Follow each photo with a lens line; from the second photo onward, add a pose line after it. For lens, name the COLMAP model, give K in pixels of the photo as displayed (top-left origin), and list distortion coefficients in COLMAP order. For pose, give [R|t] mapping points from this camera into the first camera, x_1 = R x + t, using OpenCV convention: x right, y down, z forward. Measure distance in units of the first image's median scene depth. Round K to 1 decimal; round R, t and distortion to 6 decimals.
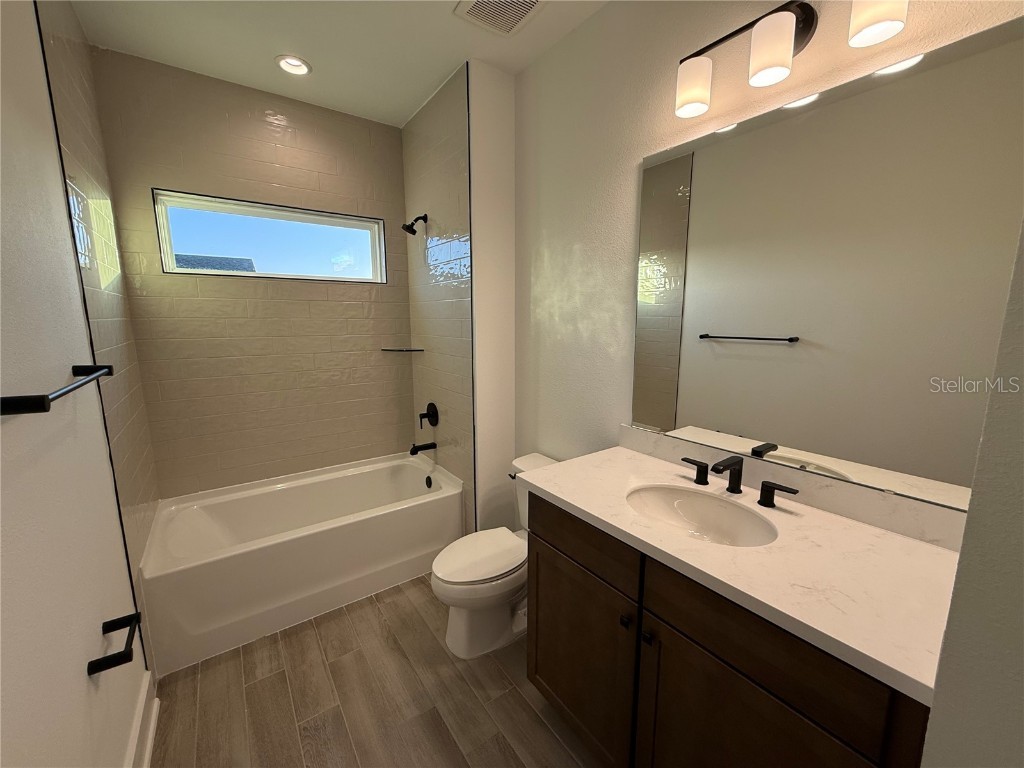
lens RADIAL K [[408.6, 0, 514.1], [0, 408.6, 382.1], [0, 0, 1]] dist [-0.009457, 0.000218]
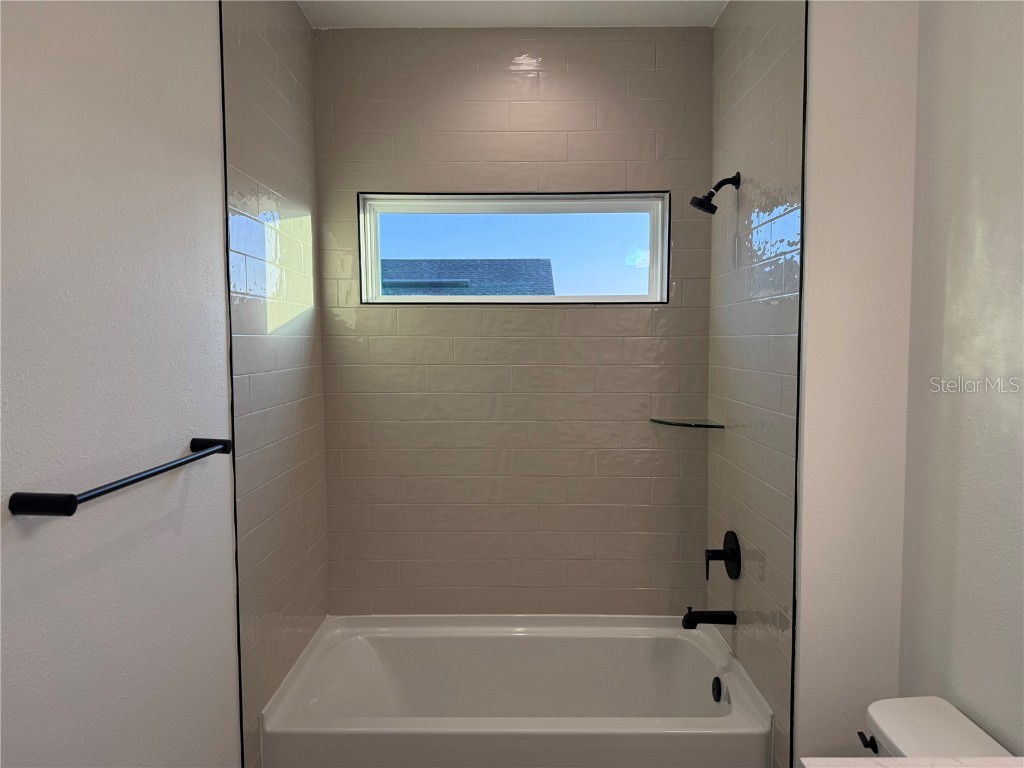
lens RADIAL K [[728.4, 0, 512.8], [0, 728.4, 382.4], [0, 0, 1]] dist [0.019458, -0.006182]
pose [[0.805249, 0.031077, -0.592122, 0.120908], [-0.089285, 0.993594, -0.069274, -0.049803], [0.586176, 0.108650, 0.802866, 0.096088]]
